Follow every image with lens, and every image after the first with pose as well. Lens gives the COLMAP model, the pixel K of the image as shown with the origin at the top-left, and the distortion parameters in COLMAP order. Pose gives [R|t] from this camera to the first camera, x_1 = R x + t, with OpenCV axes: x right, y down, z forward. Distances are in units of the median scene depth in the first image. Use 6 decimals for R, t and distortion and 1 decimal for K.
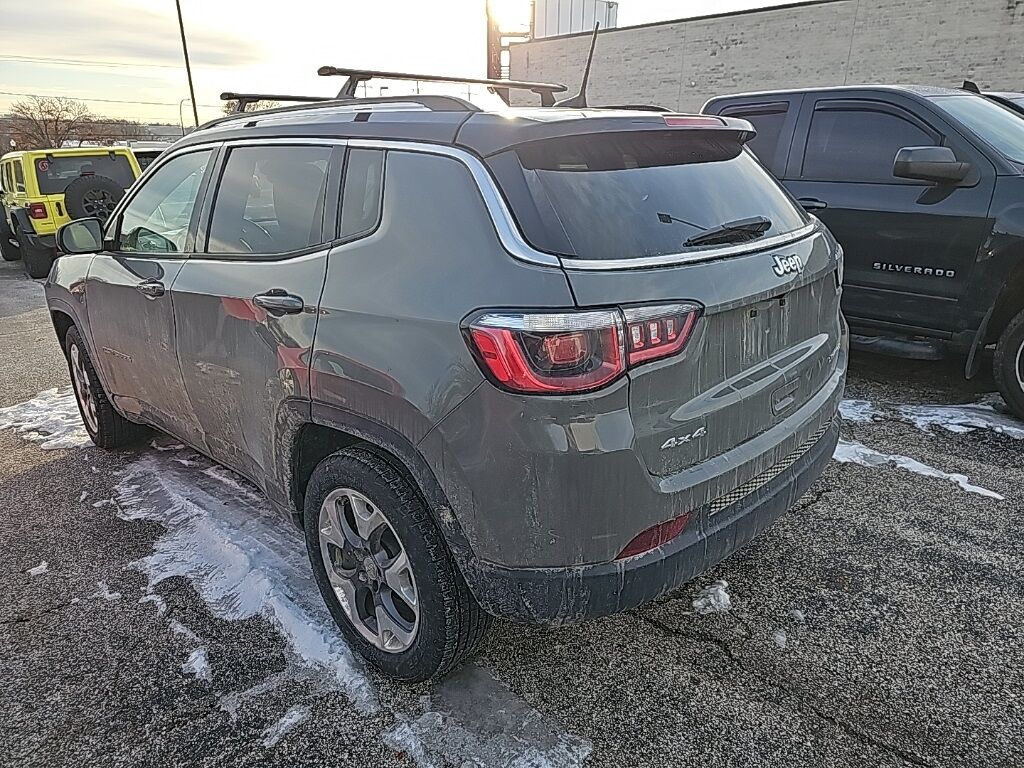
lens RADIAL K [[680.3, 0, 513.0], [0, 680.3, 374.5], [0, 0, 1]] dist [0.053637, -0.000857]
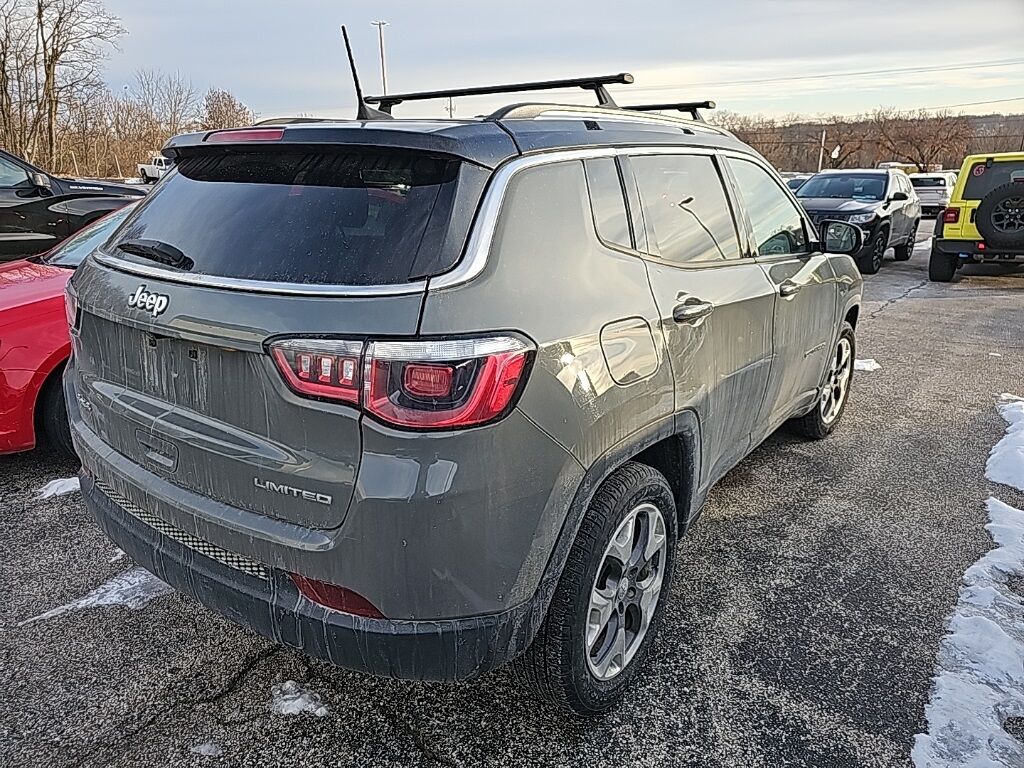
lens RADIAL K [[688.1, 0, 512.0], [0, 688.1, 384.0], [0, 0, 1]] dist [0.037094, -0.003655]
pose [[0.108693, 0.317788, -0.941911, 1.146121], [-0.307198, 0.911884, 0.272208, -0.388561], [0.945418, 0.259766, 0.196739, 1.127715]]
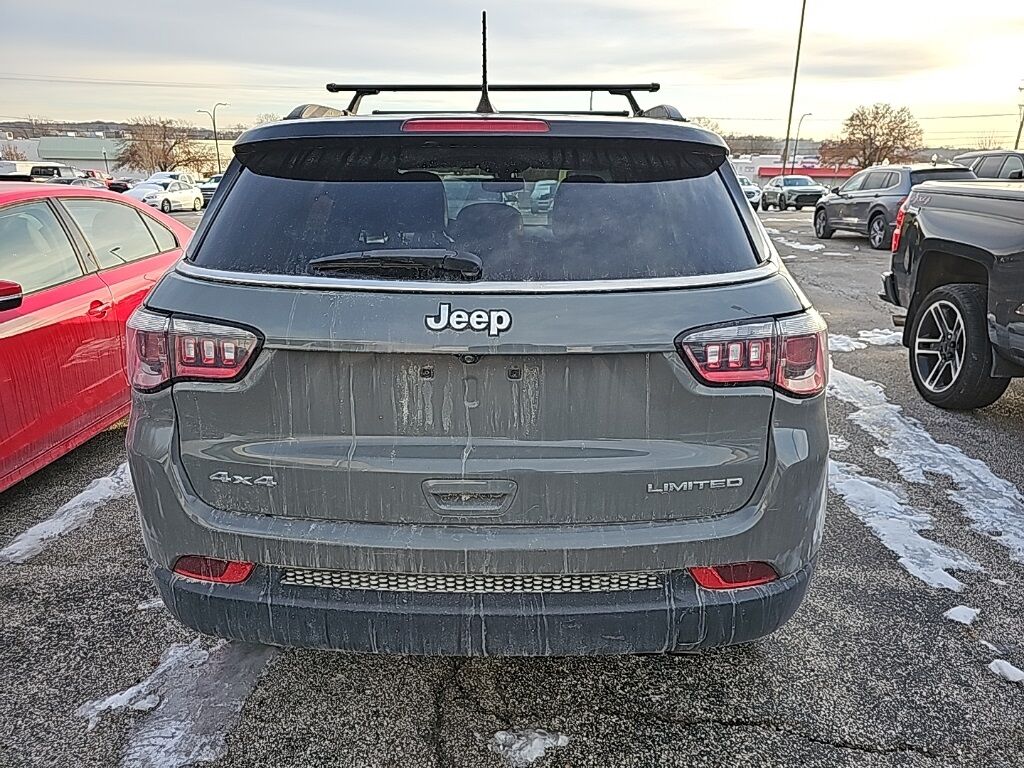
lens RADIAL K [[680.3, 0, 513.0], [0, 680.3, 374.5], [0, 0, 1]] dist [0.053637, -0.000857]
pose [[0.669706, 0.232507, -0.705290, 0.836279], [-0.243810, 0.965920, 0.086918, -0.155236], [0.701463, 0.113748, 0.703570, 0.462233]]
